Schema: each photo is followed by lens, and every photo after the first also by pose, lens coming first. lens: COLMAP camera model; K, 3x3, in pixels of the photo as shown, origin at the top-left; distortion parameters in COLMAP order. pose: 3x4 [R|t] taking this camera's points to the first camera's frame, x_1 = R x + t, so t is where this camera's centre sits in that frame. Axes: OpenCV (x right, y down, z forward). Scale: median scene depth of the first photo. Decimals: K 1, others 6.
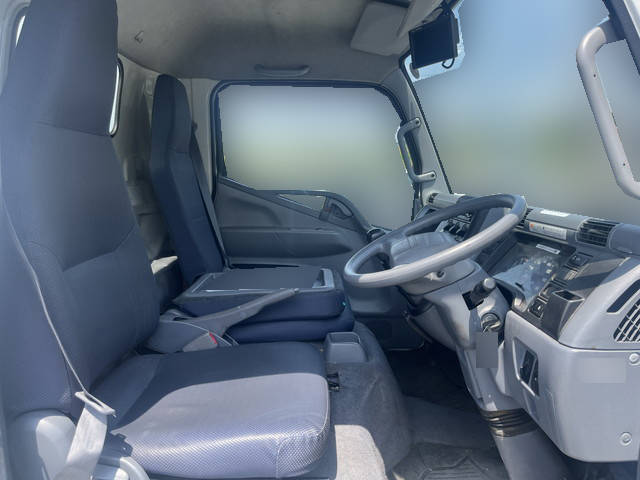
lens RADIAL K [[487.9, 0, 318.5], [0, 487.9, 238.1], [0, 0, 1]] dist [0.064596, -0.091191]
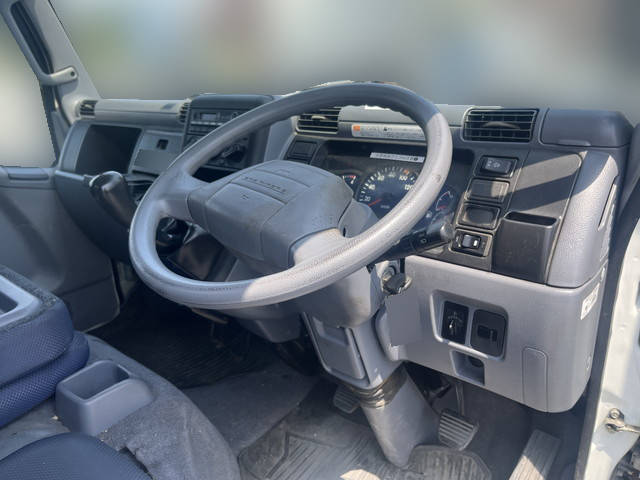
lens RADIAL K [[487.9, 0, 319.5], [0, 487.9, 243.6], [0, 0, 1]] dist [0.064596, -0.091191]
pose [[0.656297, -0.299714, 0.692420, -0.089473], [0.154377, 0.951644, 0.265597, -0.038093], [-0.738540, -0.067417, 0.670830, 0.322570]]
